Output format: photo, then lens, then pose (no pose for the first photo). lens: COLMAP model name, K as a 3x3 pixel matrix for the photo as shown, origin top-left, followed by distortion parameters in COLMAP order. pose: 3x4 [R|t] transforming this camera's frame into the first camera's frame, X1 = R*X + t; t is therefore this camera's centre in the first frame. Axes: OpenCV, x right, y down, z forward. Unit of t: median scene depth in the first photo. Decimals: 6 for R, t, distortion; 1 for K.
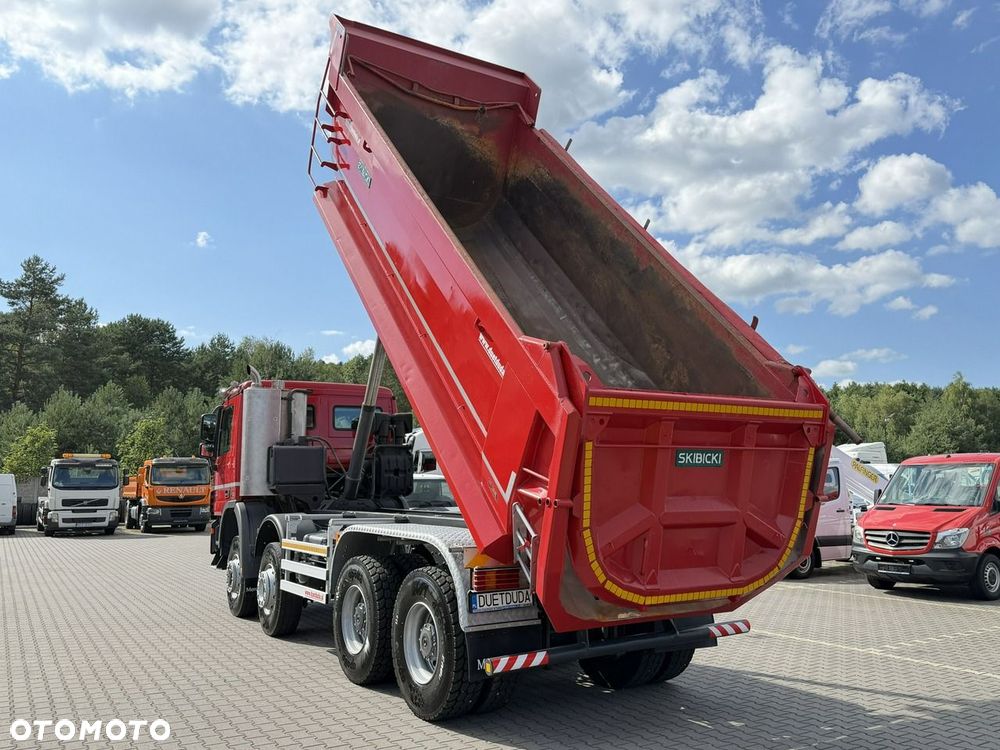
lens RADIAL K [[818.1, 0, 500.0], [0, 818.1, 375.0], [0, 0, 1]] dist [-0.005271, -0.008137]
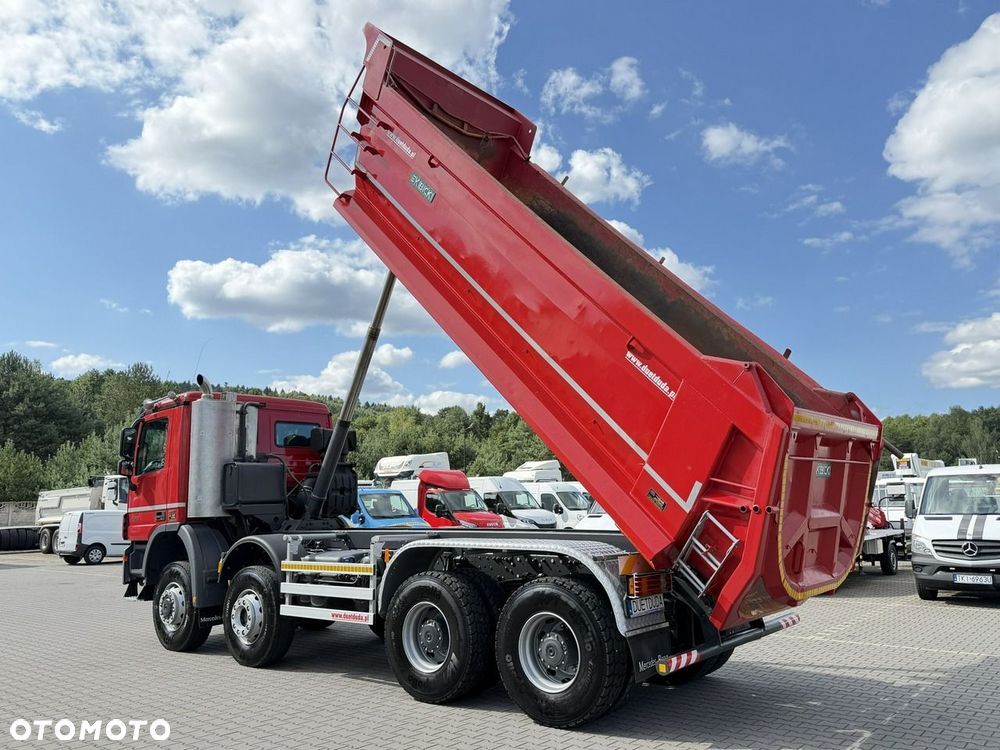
lens RADIAL K [[780.8, 0, 500.0], [0, 780.8, 375.0], [0, 0, 1]] dist [0.007452, 0.004610]
pose [[0.944445, 0.038599, 0.326396, -0.330427], [-0.027839, 0.998906, -0.037575, 0.014339], [-0.327489, 0.026401, 0.944486, 0.065410]]
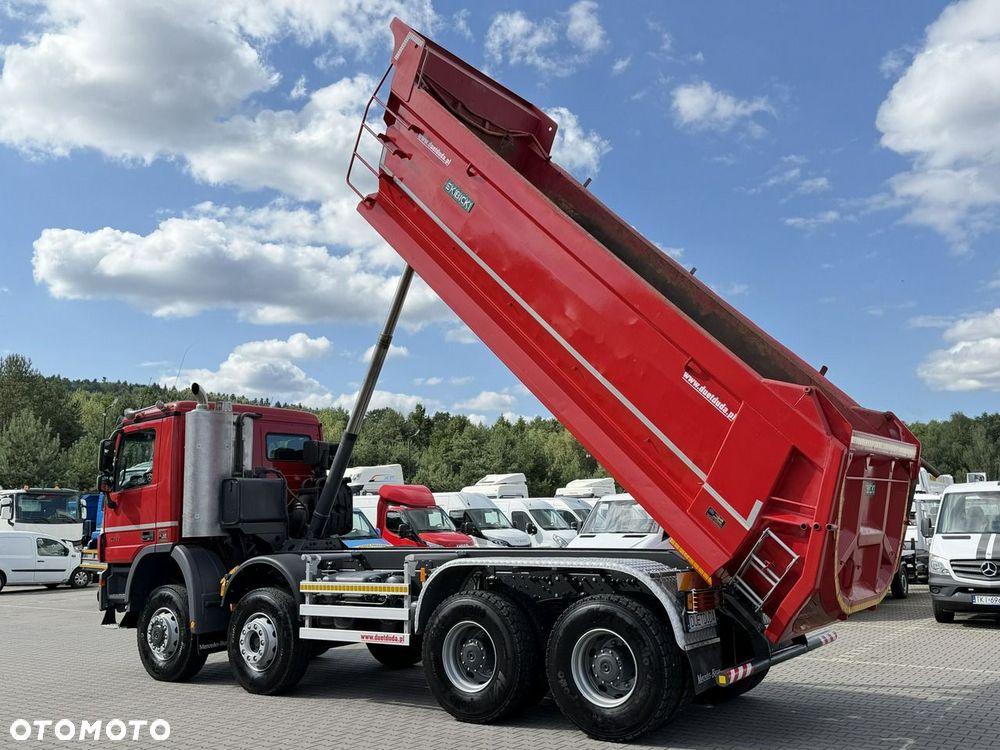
lens RADIAL K [[918.9, 0, 493.5], [0, 918.9, 376.4], [0, 0, 1]] dist [0.017164, -0.002616]
pose [[0.920934, 0.045892, 0.387006, -0.471136], [-0.035231, 0.998780, -0.034599, 0.003508], [-0.388122, 0.018229, 0.921428, -0.012668]]
